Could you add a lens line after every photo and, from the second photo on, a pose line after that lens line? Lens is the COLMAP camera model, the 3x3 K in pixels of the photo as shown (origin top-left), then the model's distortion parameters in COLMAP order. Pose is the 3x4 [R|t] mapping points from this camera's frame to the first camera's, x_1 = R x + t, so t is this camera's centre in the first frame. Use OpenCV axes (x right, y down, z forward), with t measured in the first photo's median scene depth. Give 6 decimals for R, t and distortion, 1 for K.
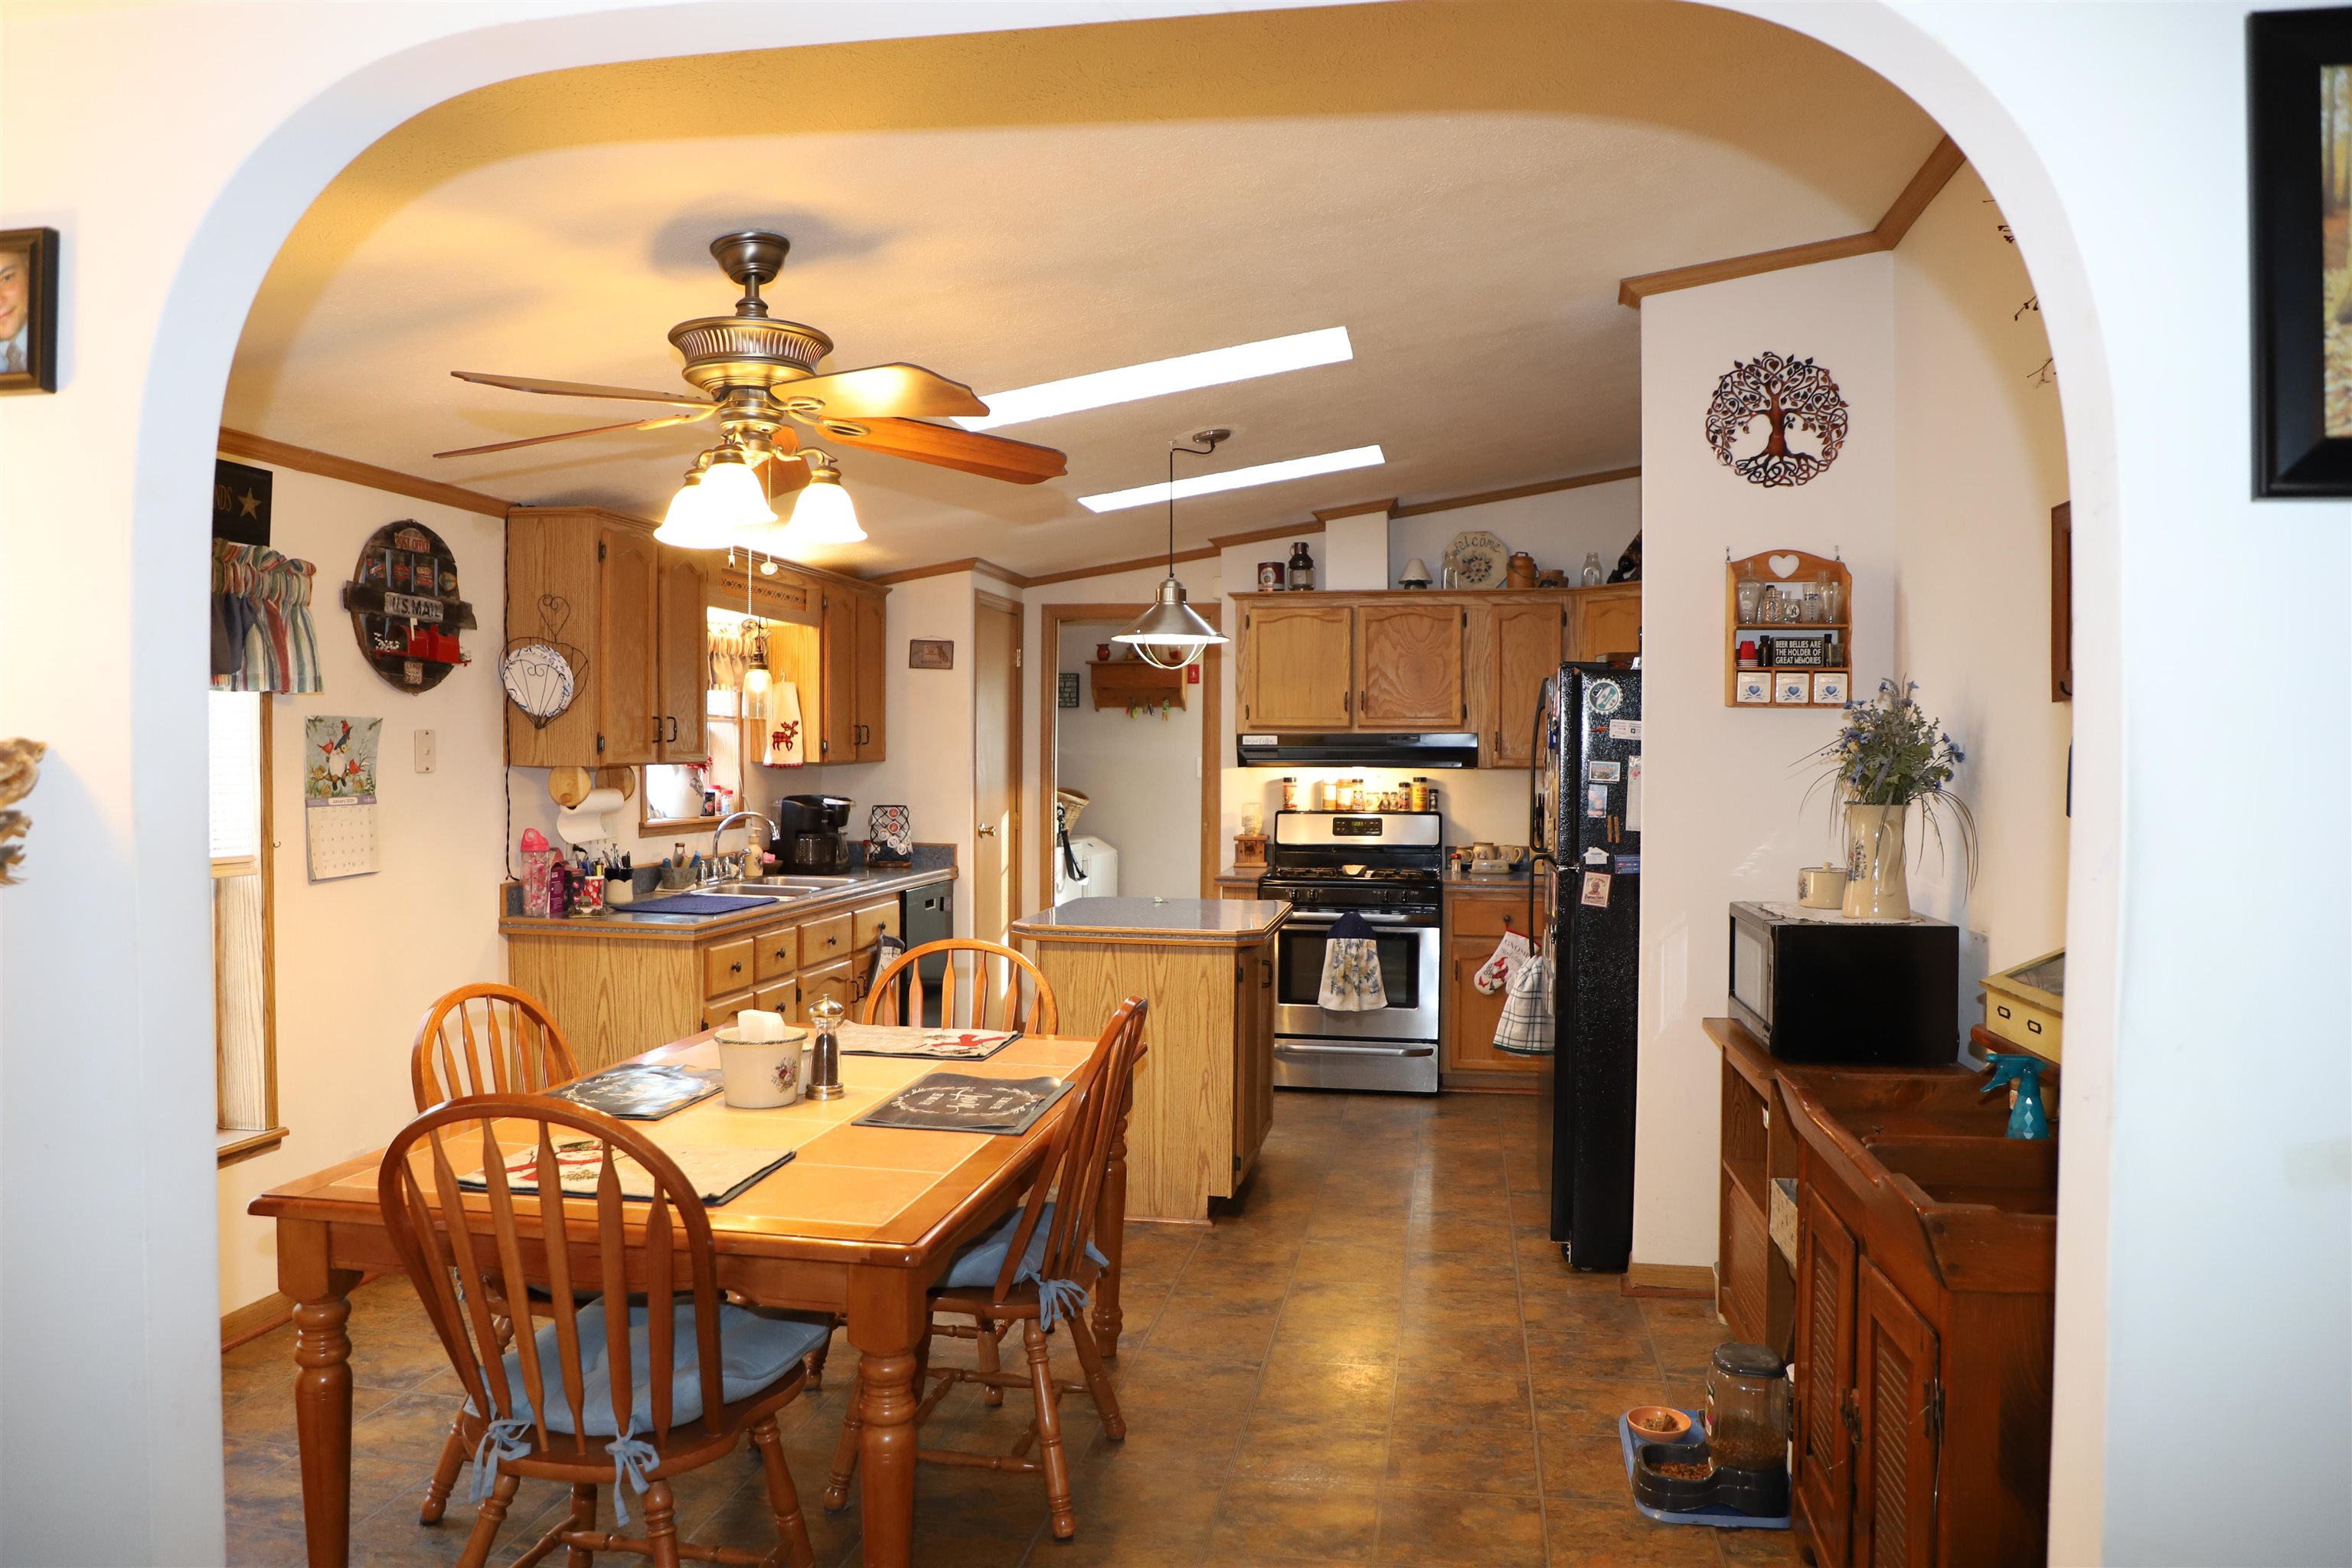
lens RADIAL K [[1615.8, 0, 1174.8], [0, 1615.8, 781.0], [0, 0, 1]] dist [-0.000083, -0.000064]
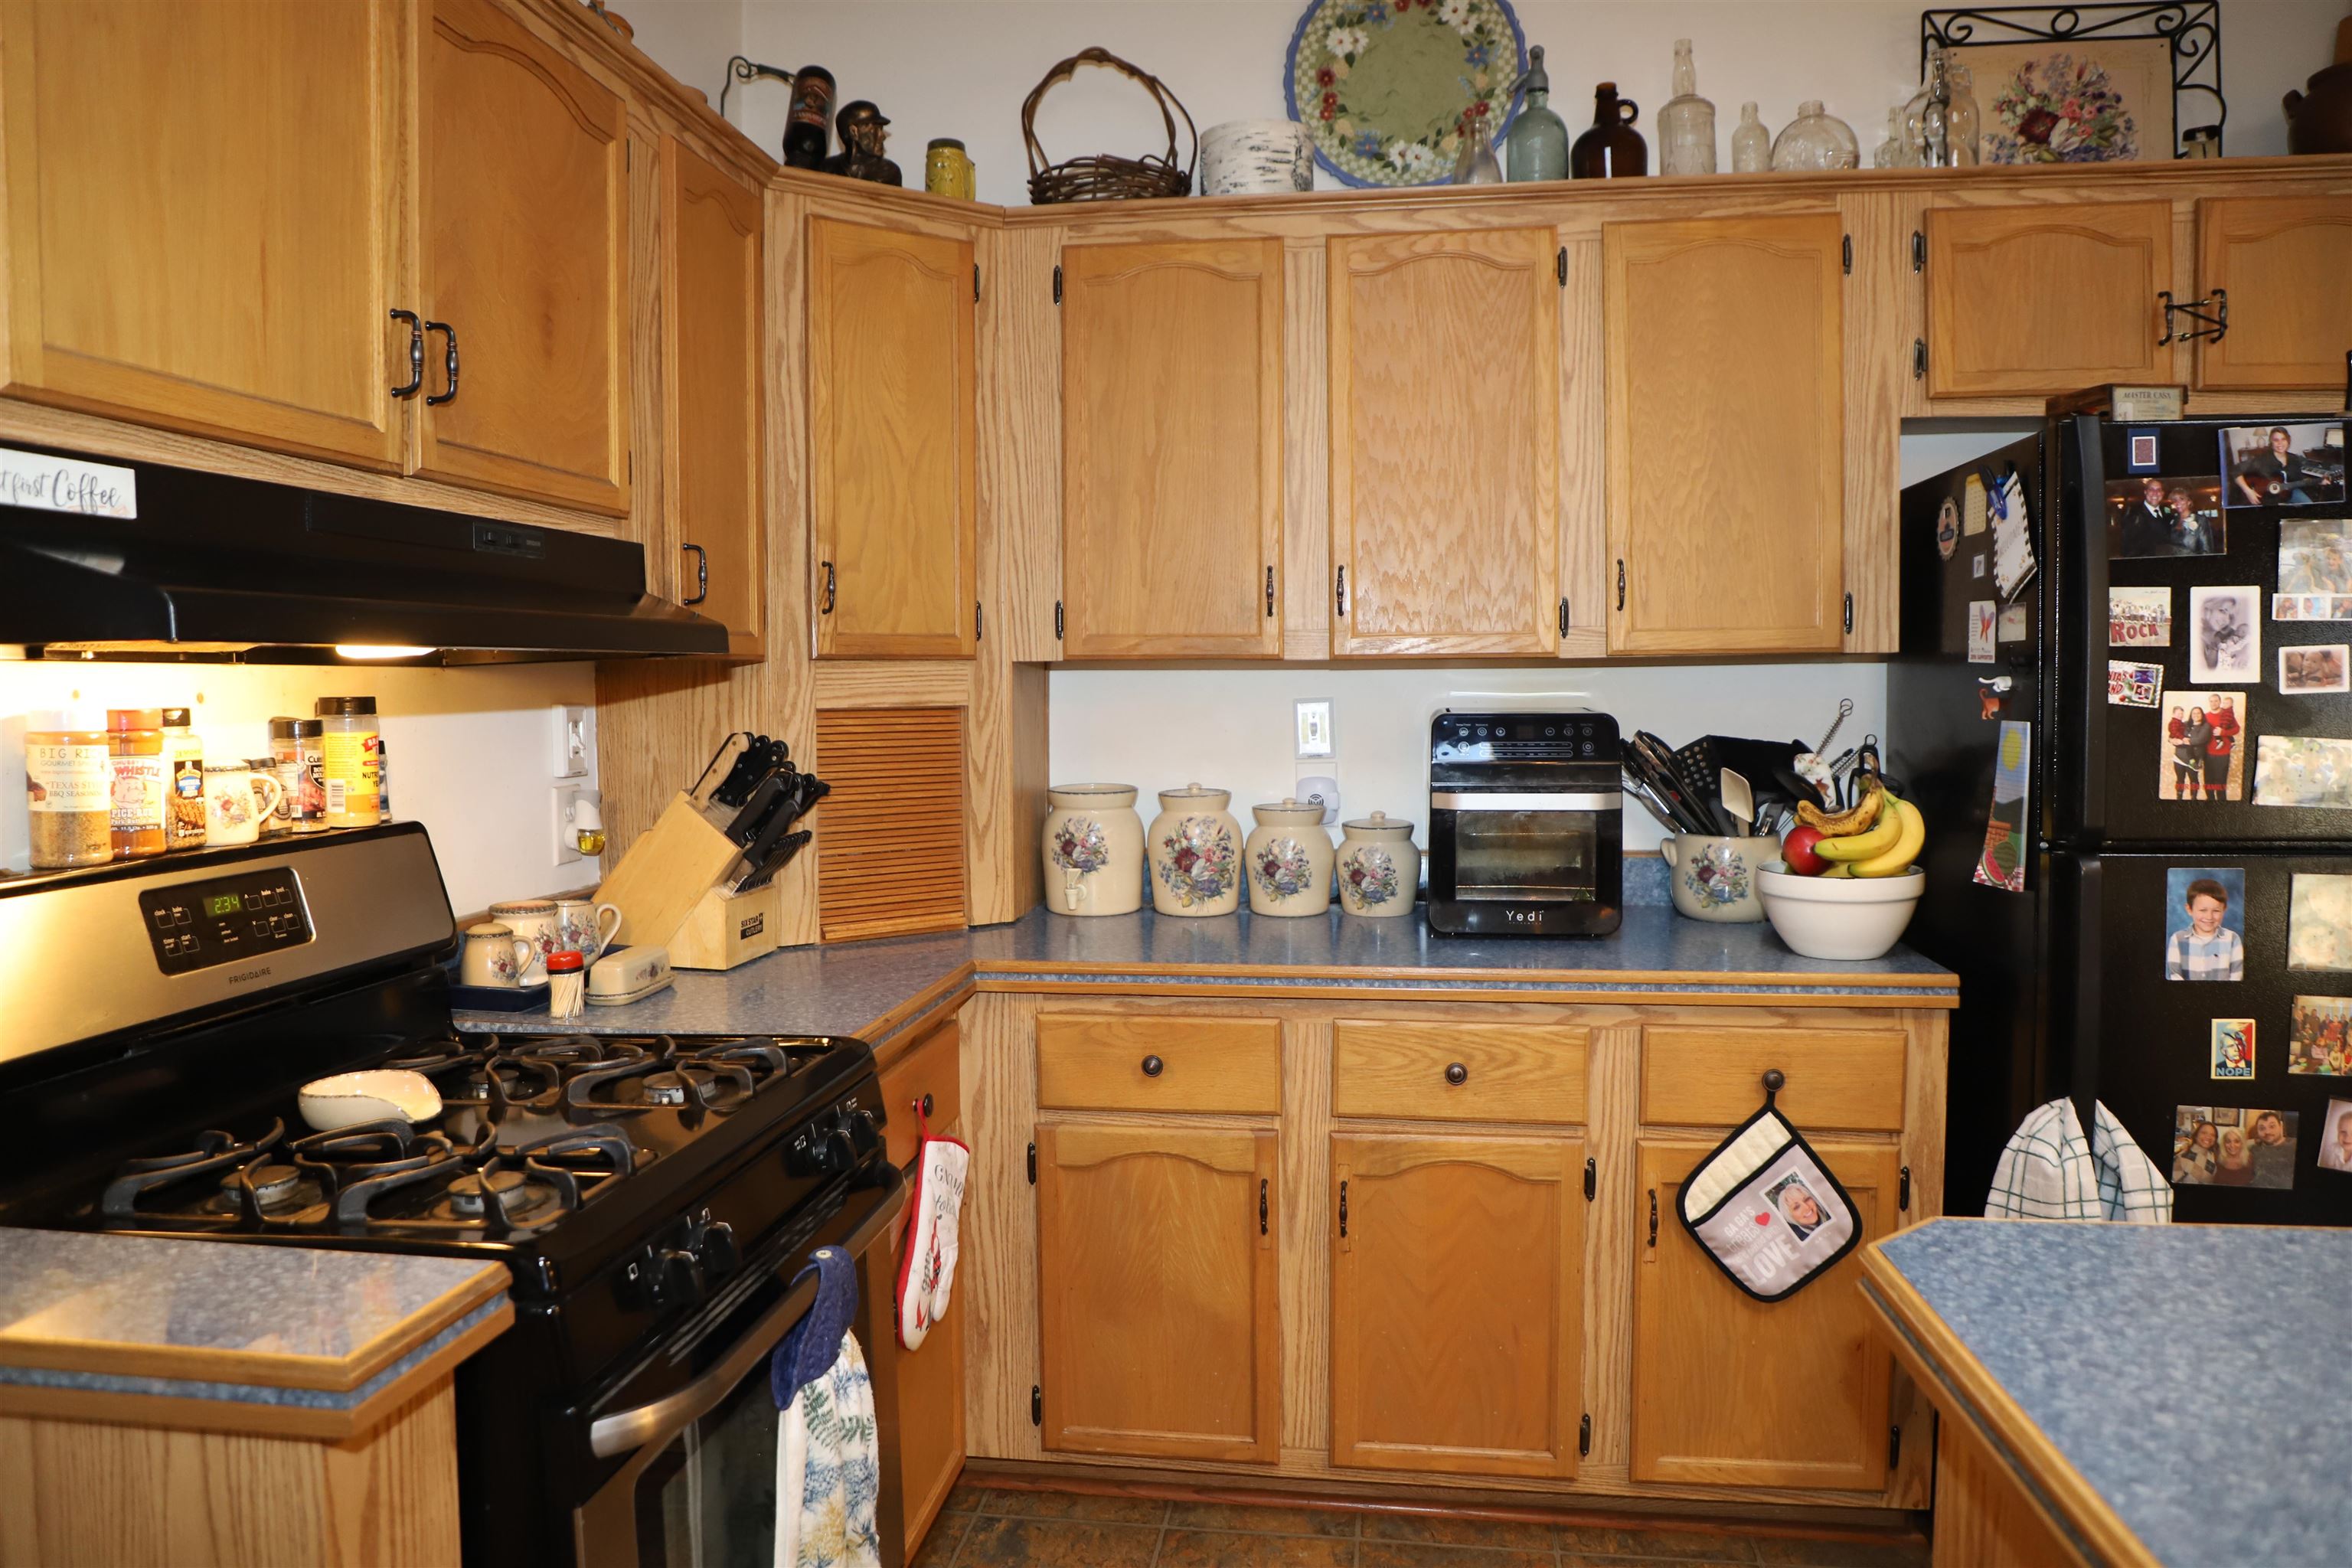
lens RADIAL K [[1615.8, 0, 1177.7], [0, 1615.8, 775.4], [0, 0, 1]] dist [-0.000083, -0.000064]
pose [[-0.042797, -0.060281, 0.997264, -0.116399], [0.014980, 0.998027, 0.060970, -0.003553], [-0.998971, 0.017548, -0.041810, 0.872995]]
